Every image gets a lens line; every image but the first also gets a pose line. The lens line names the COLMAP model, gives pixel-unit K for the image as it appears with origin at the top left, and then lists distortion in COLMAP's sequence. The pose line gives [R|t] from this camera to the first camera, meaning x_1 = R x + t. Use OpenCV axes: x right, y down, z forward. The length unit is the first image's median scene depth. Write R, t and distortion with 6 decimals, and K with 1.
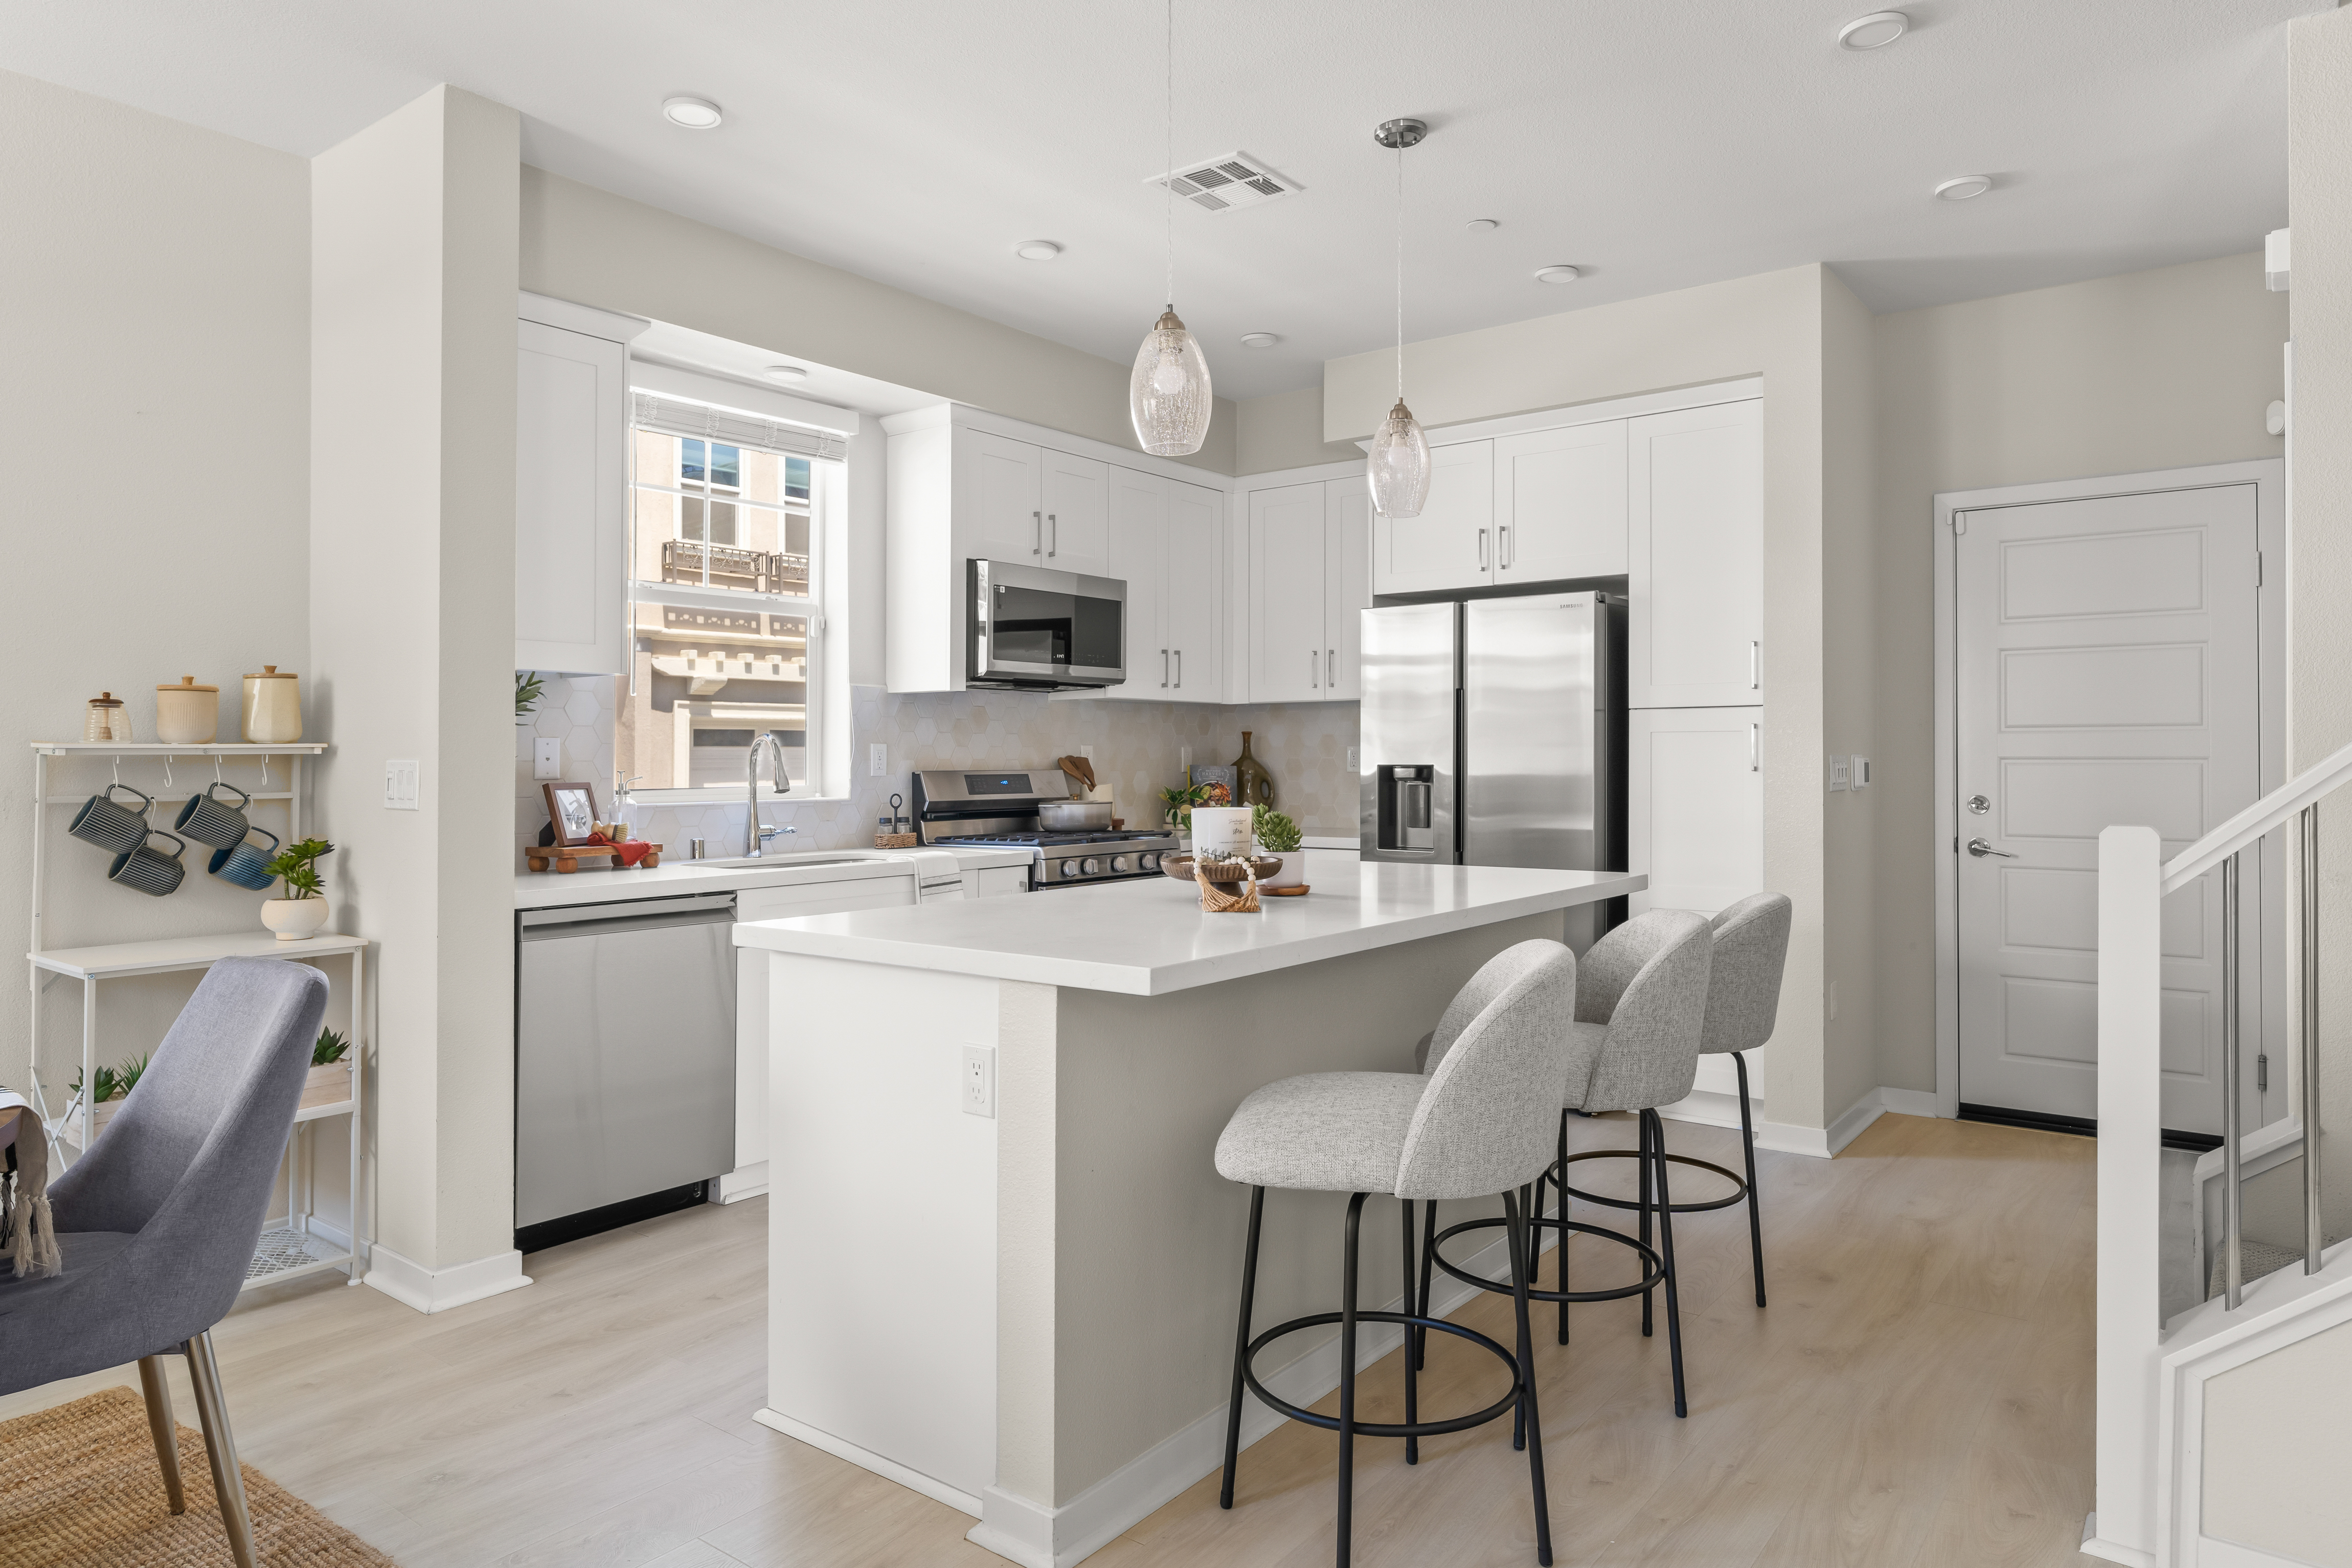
lens RADIAL K [[1438.7, 0, 1177.6], [0, 1438.7, 754.8], [0, 0, 1]] dist [-0.006089, -0.001341]
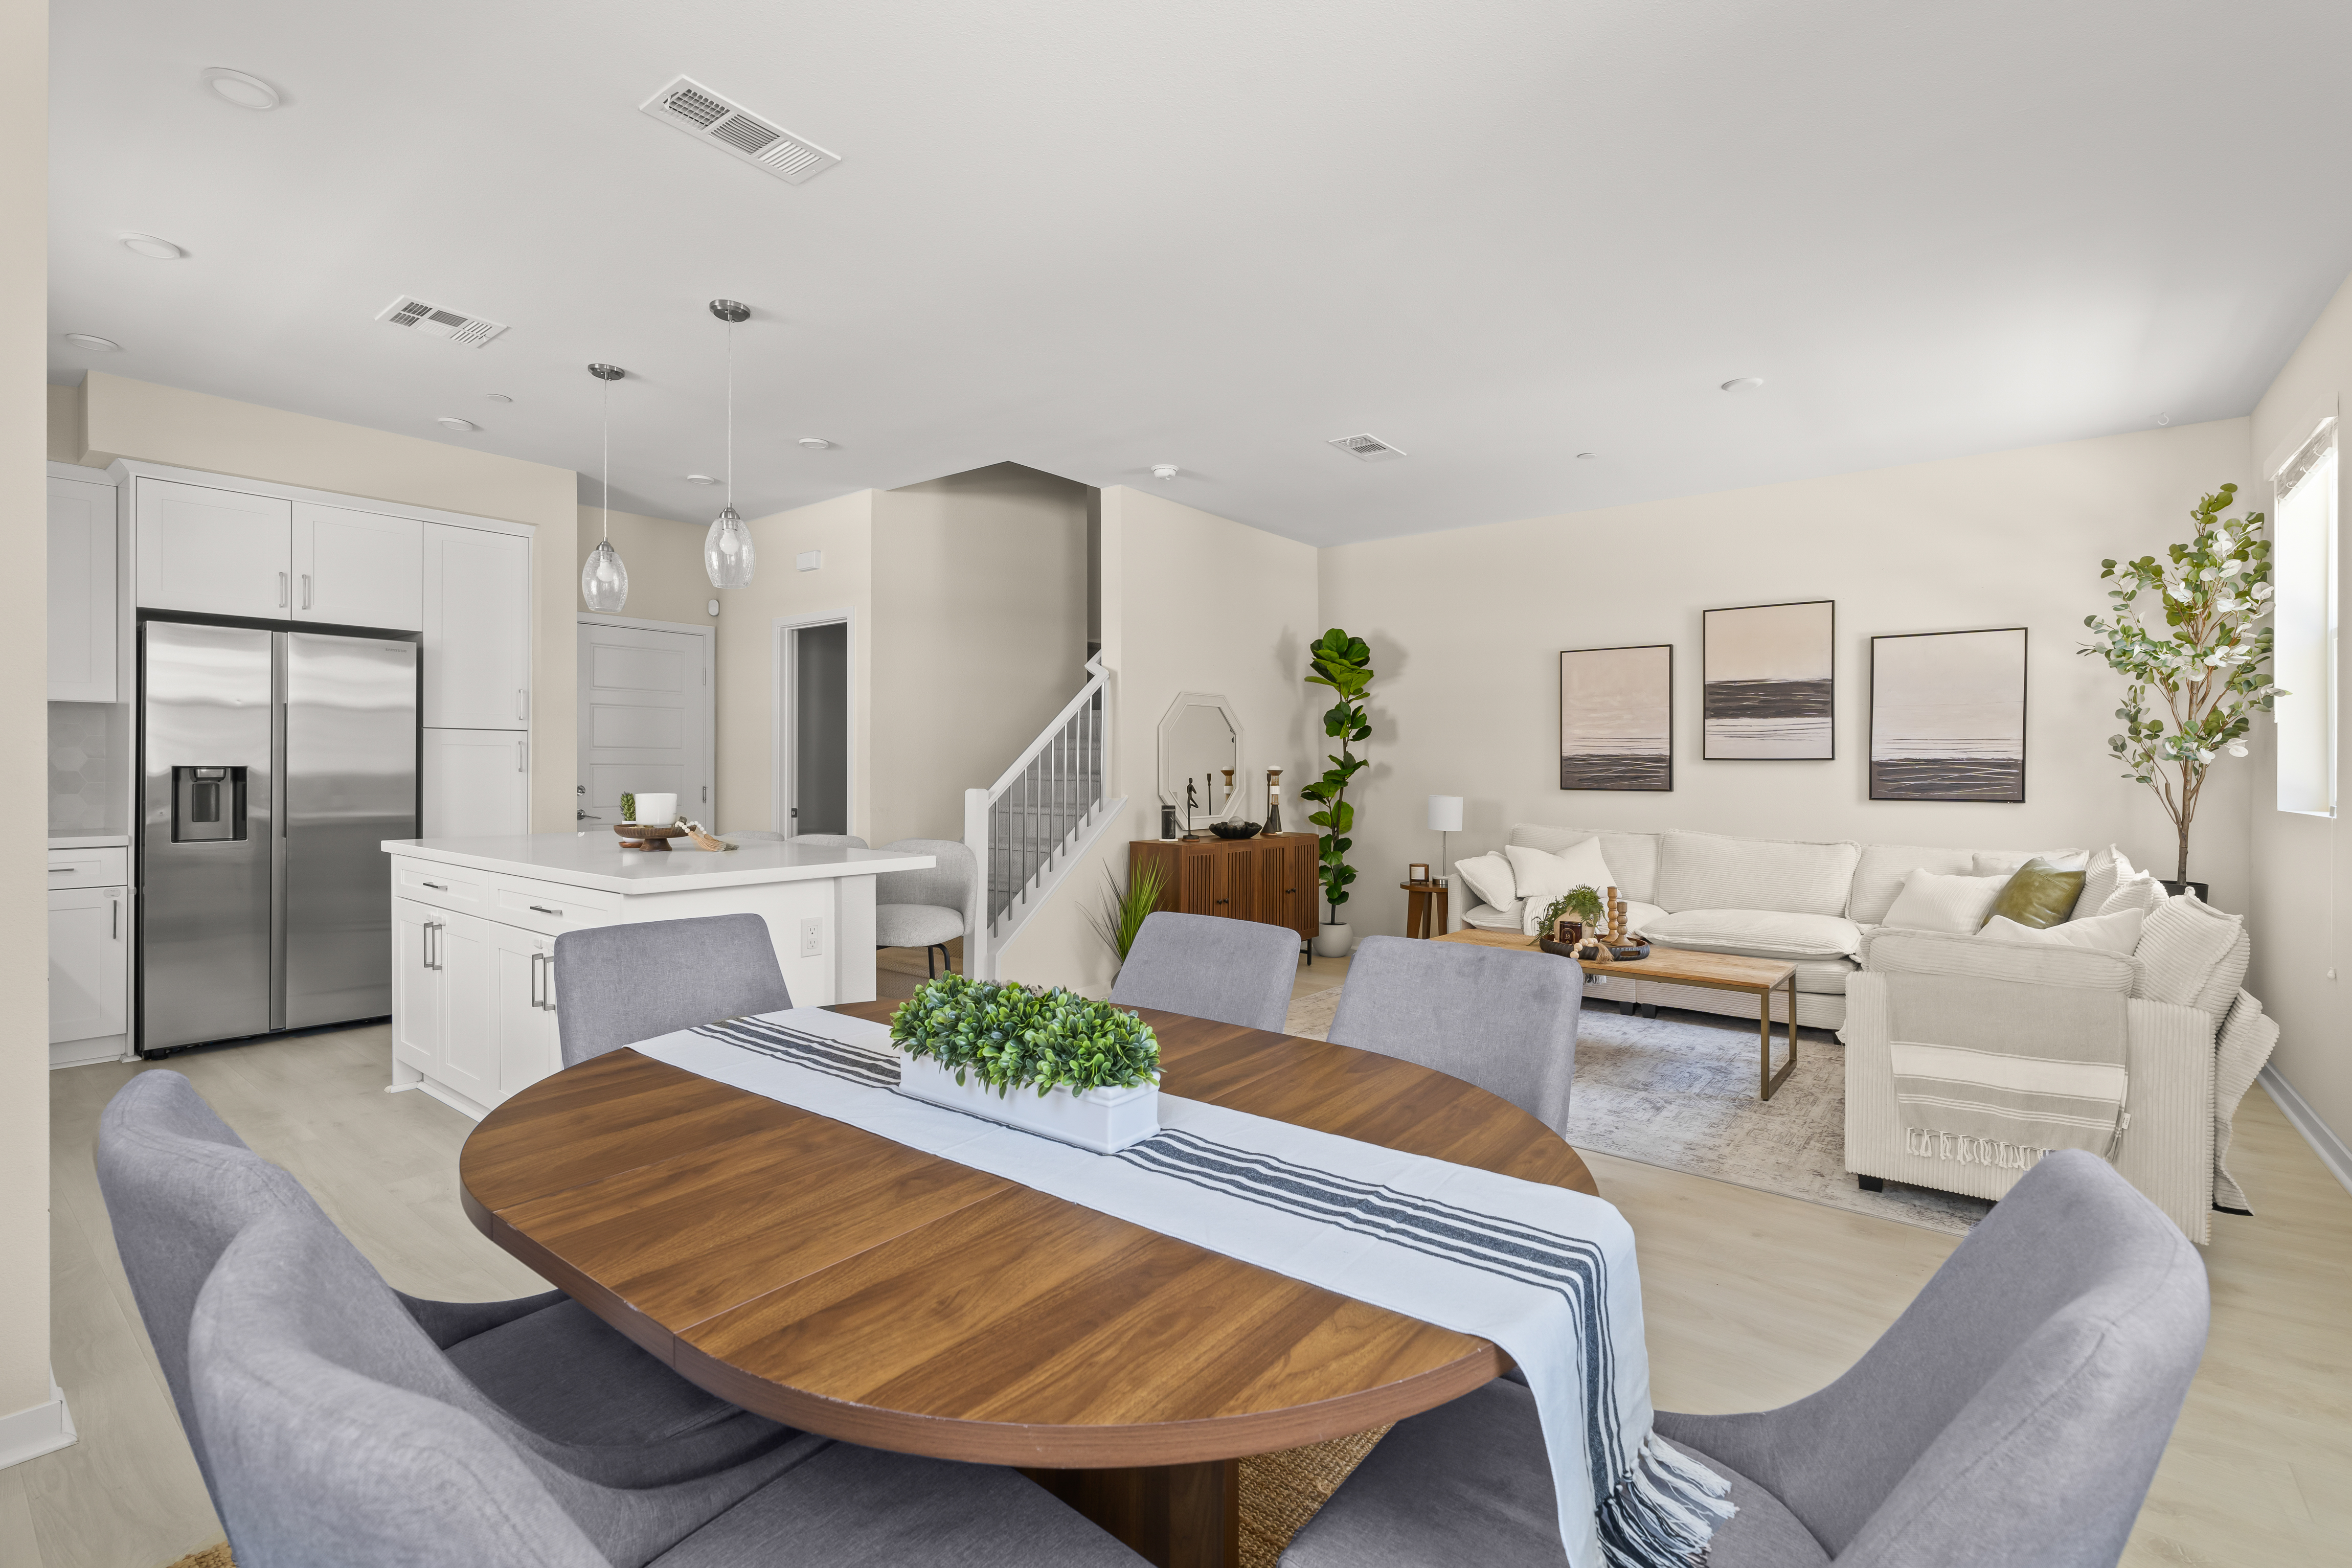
lens RADIAL K [[1064.9, 0, 1184.1], [0, 1064.9, 751.5], [0, 0, 1]] dist [-0.000839, 0.000407]
pose [[0.006680, 0.019874, 0.999780, -0.728473], [-0.010436, 0.999749, -0.019804, 0.004682], [-0.999923, -0.010301, 0.006886, 0.247093]]
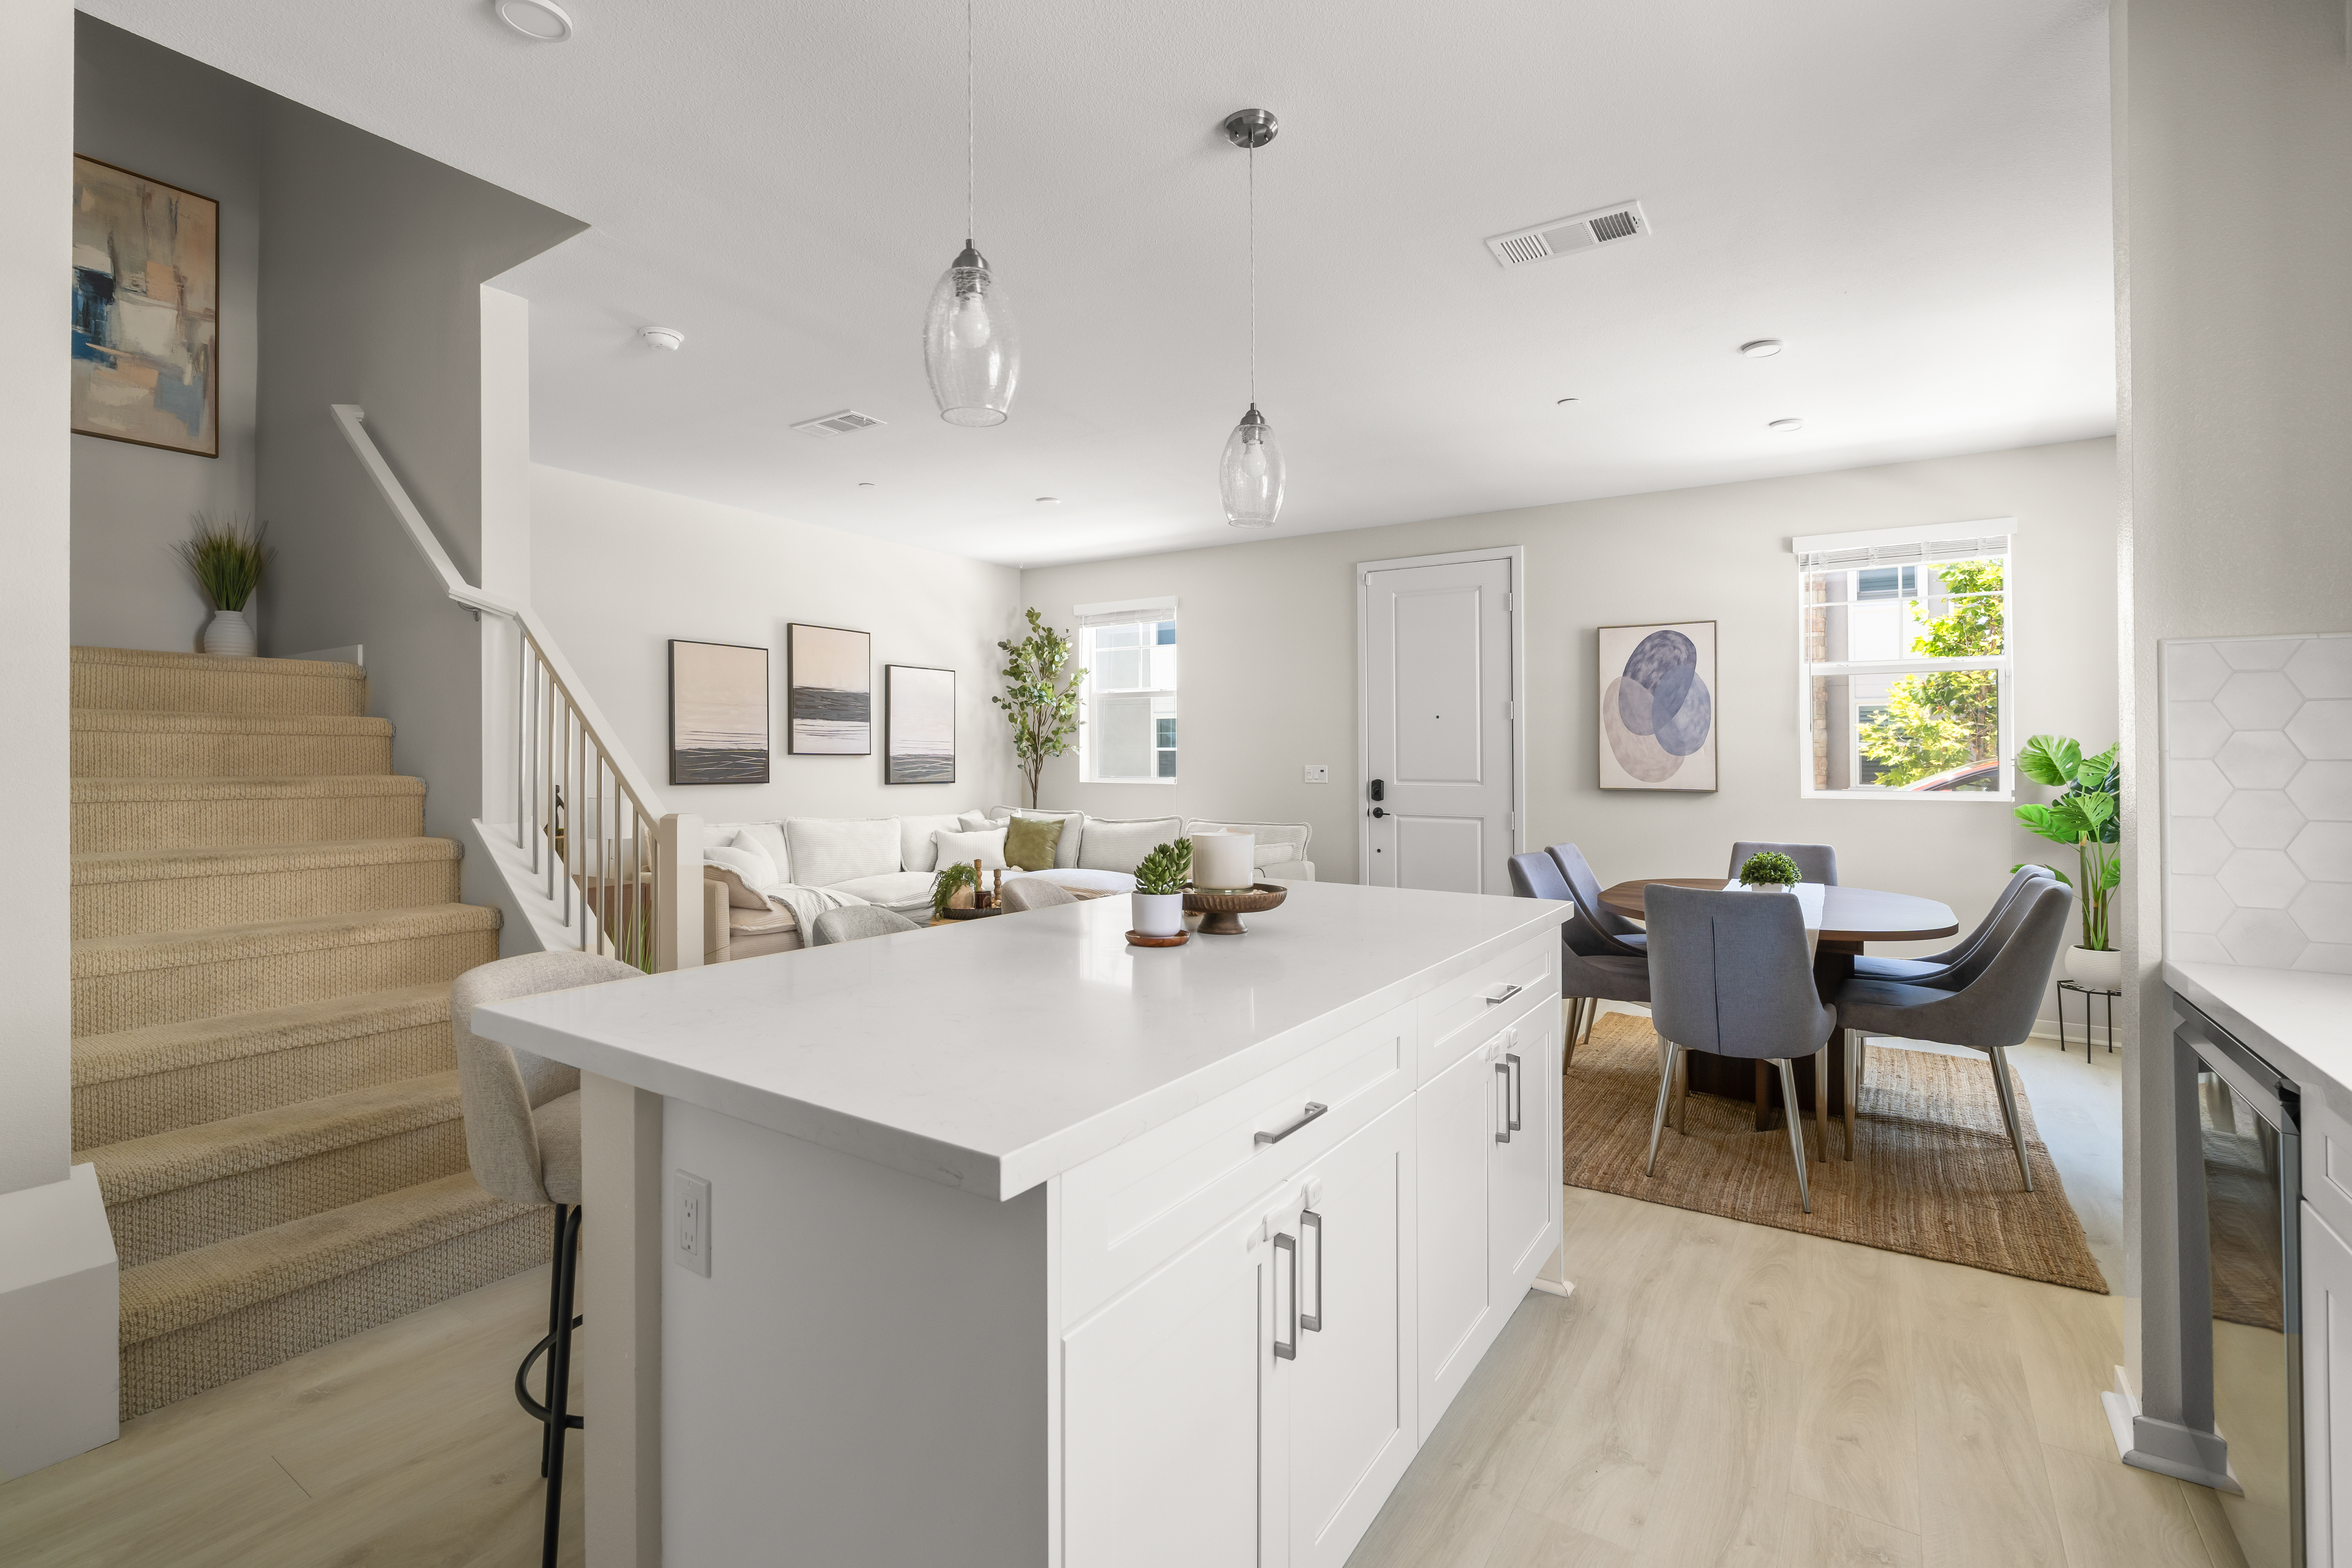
lens RADIAL K [[1064.9, 0, 1184.1], [0, 1064.9, 751.5], [0, 0, 1]] dist [-0.000839, 0.000407]
pose [[-0.996986, -0.000402, -0.077587, 0.070491], [0.000317, 0.999957, -0.009264, -0.006663], [0.077587, -0.009260, -0.996943, 1.064203]]
